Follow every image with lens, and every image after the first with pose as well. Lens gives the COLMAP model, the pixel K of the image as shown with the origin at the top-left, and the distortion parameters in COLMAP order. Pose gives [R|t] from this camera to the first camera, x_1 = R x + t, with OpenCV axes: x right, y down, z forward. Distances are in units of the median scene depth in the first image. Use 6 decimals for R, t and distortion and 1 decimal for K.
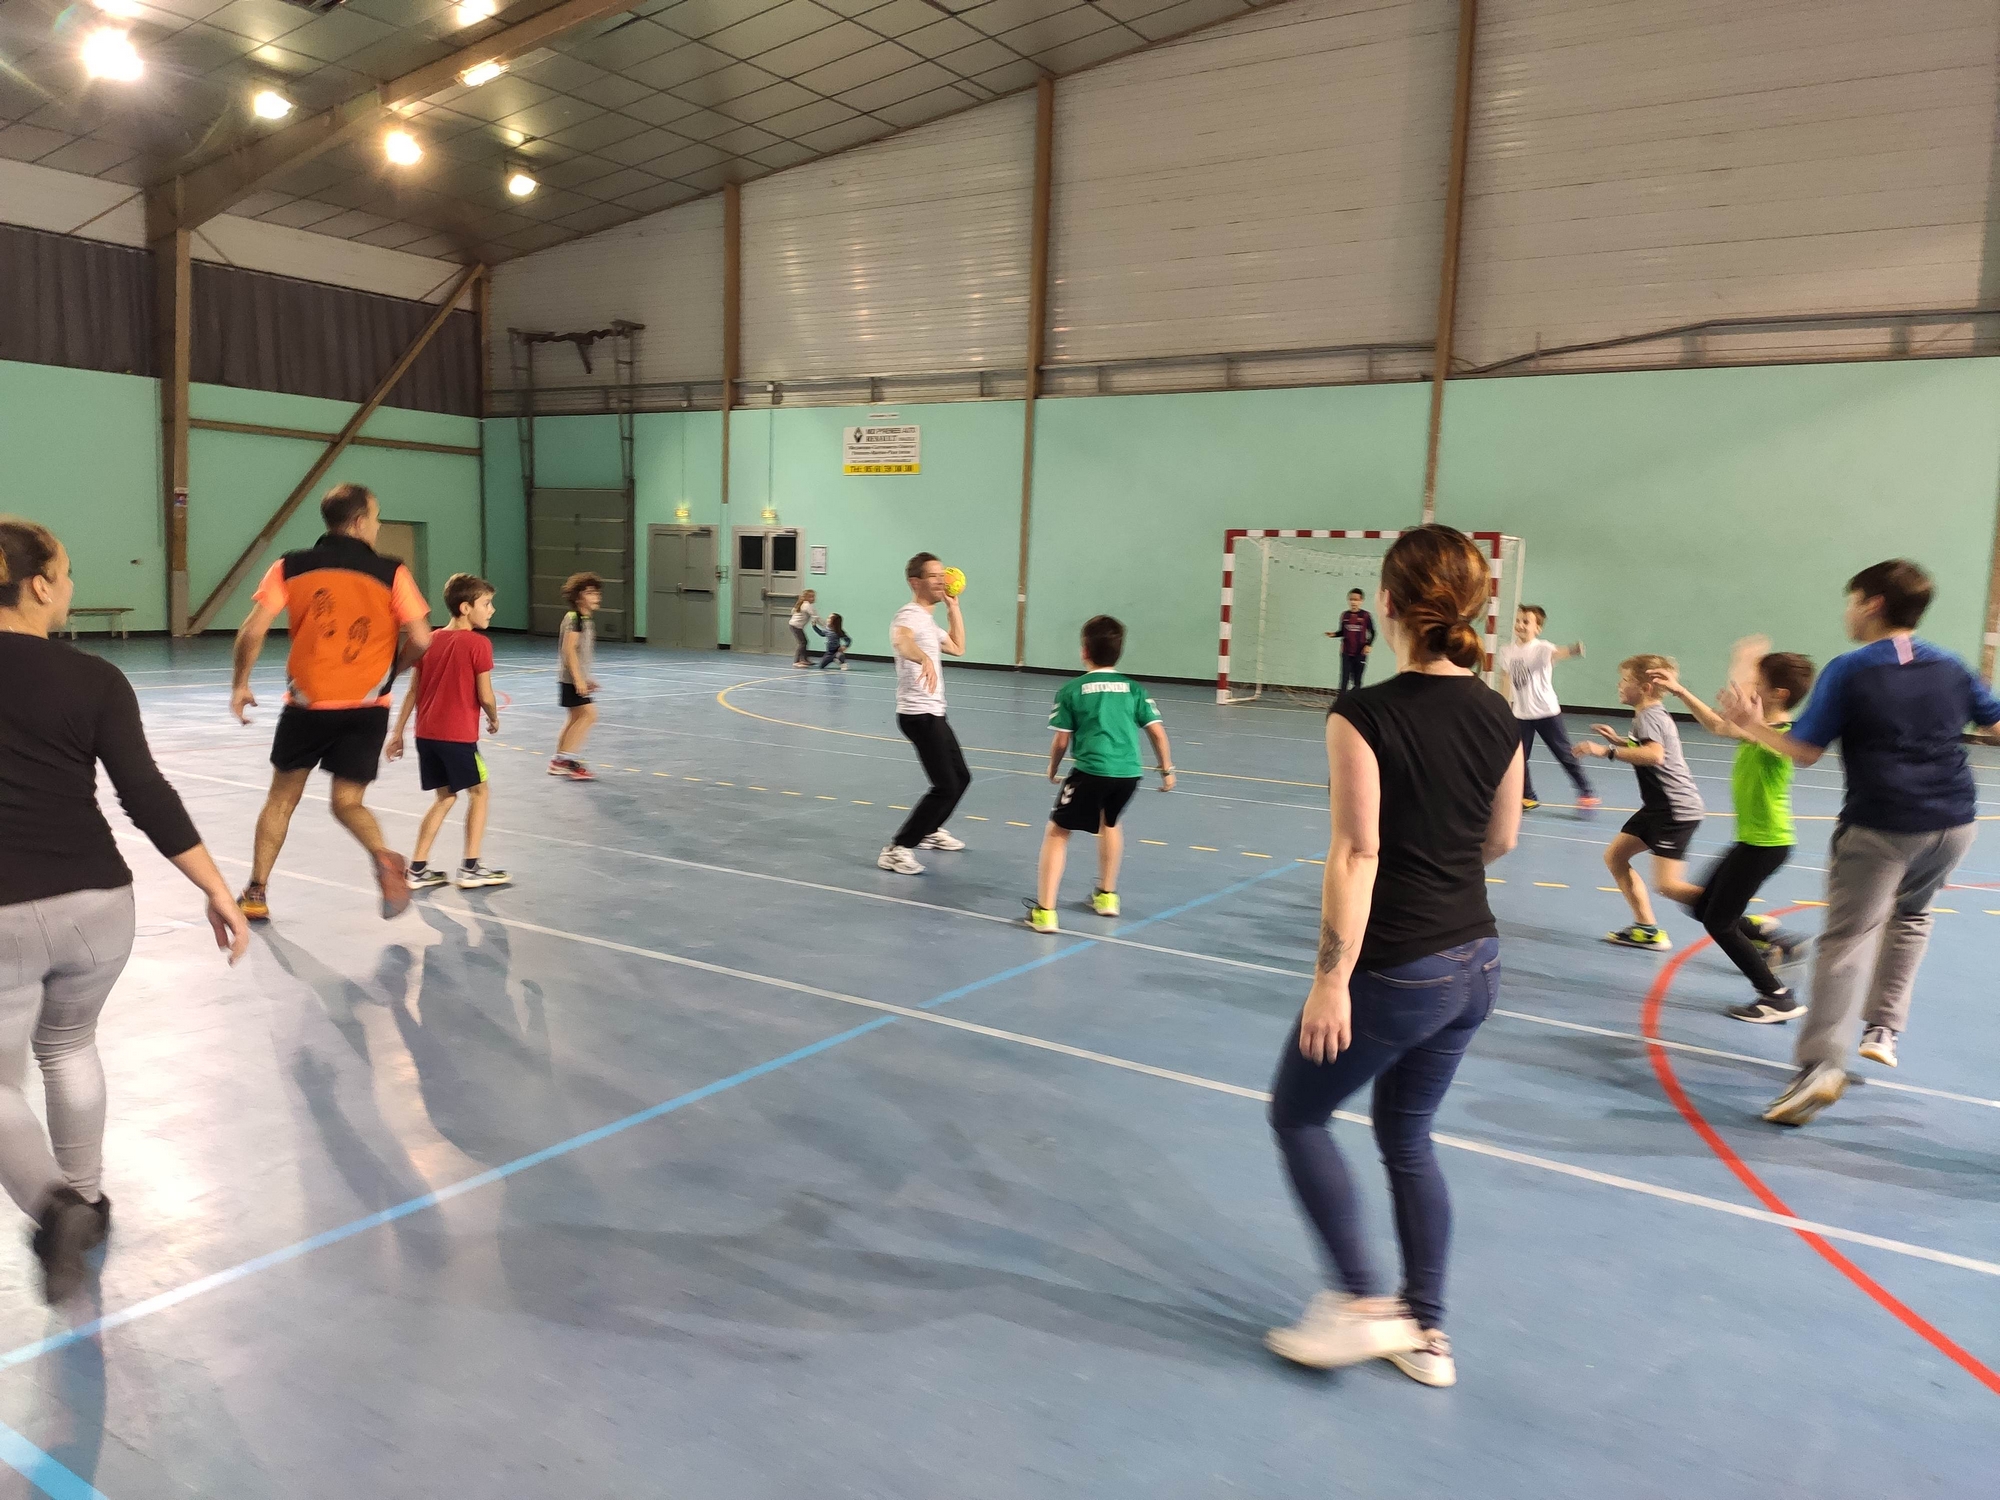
lens RADIAL K [[1485.6, 0, 1018.6], [0, 1485.6, 742.1], [0, 0, 1]] dist [0.075032, -0.099621]
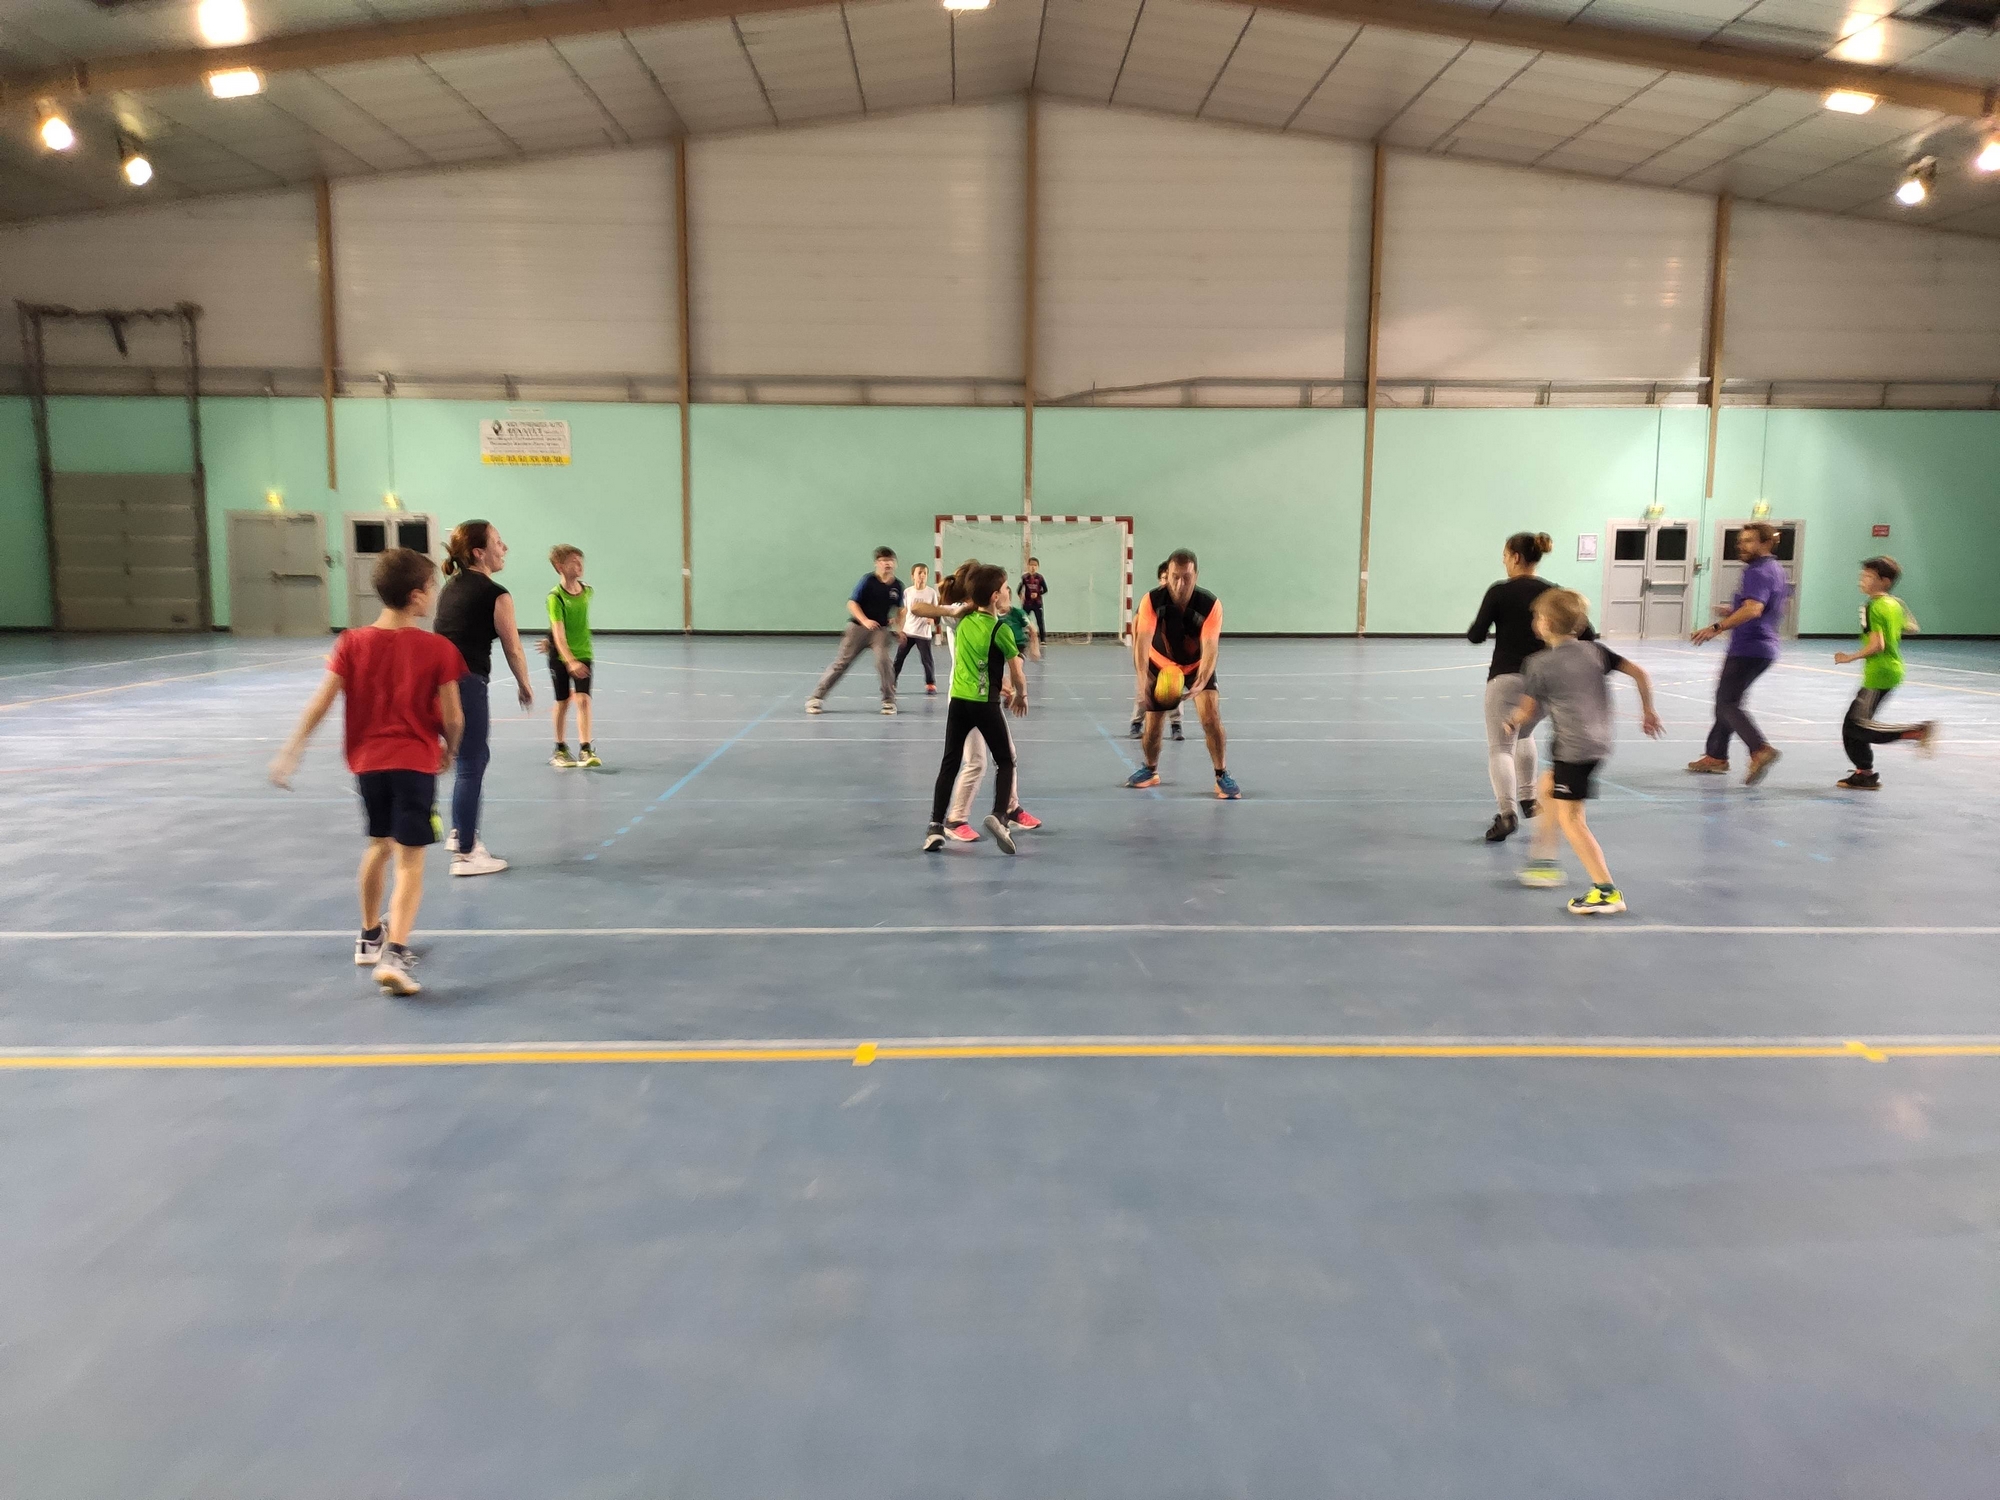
lens RADIAL K [[1485.6, 0, 1007.9], [0, 1485.6, 734.6], [0, 0, 1]] dist [0.075032, -0.099621]
pose [[0.825835, -0.096514, 0.555591, -0.506652], [0.086210, 0.995271, 0.044750, 0.000485], [-0.557283, 0.010941, 0.830251, -0.140620]]
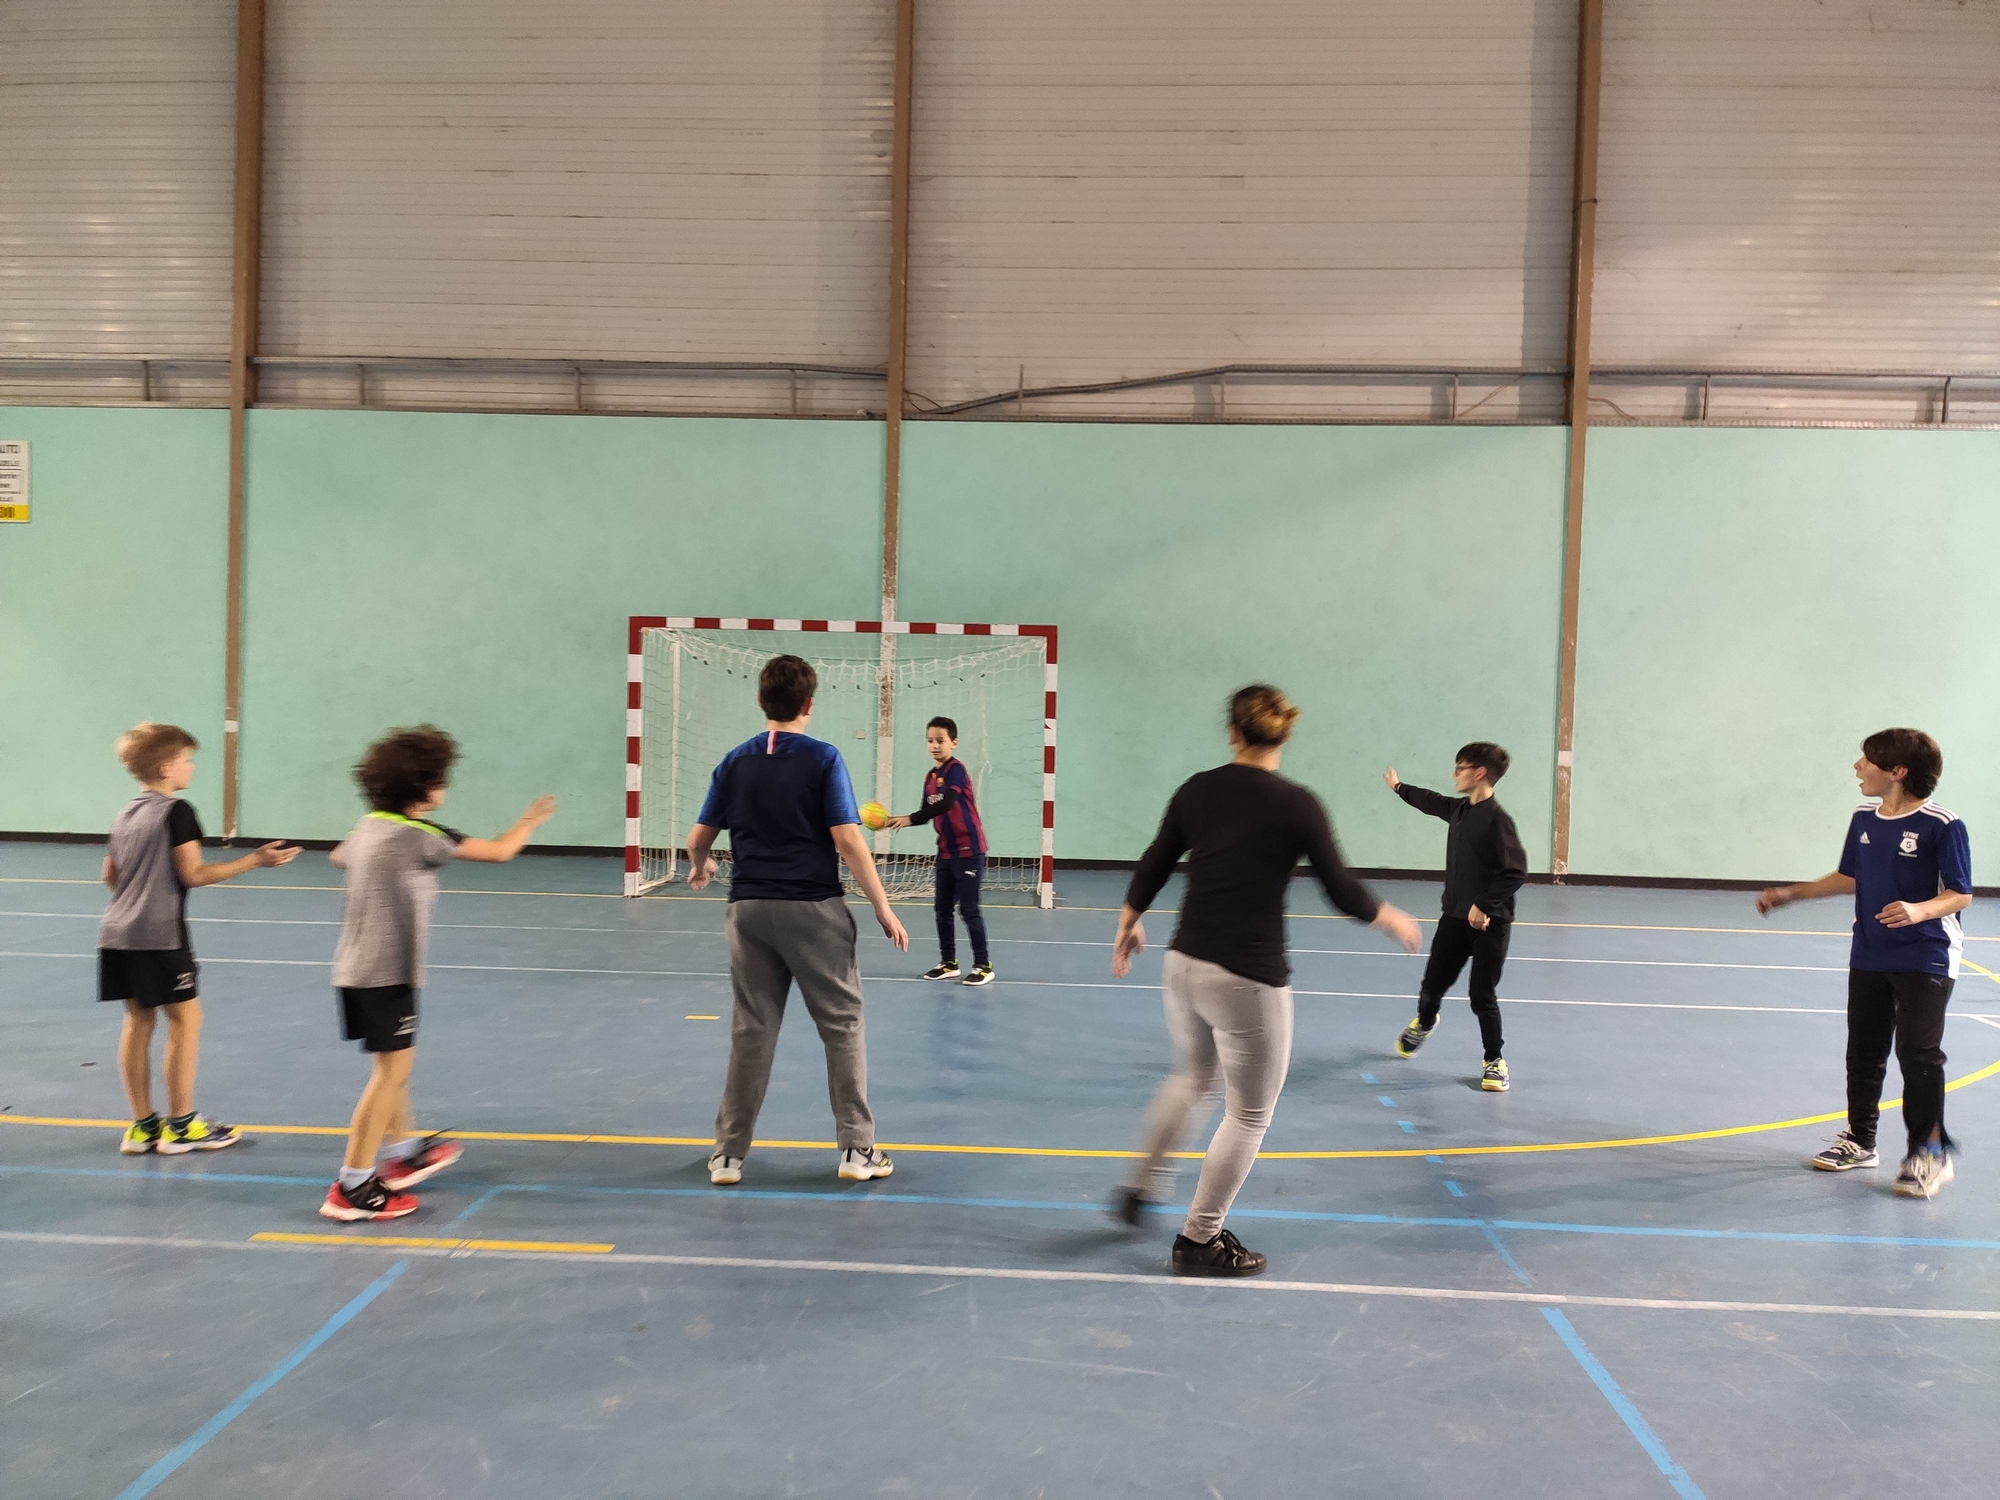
lens RADIAL K [[1485.6, 0, 1009.3], [0, 1485.6, 734.9], [0, 0, 1]] dist [0.075032, -0.099621]
pose [[0.868437, -0.025998, 0.495117, -0.029852], [0.062343, 0.996424, -0.057029, -0.041528], [-0.491864, 0.080394, 0.866953, 0.333516]]
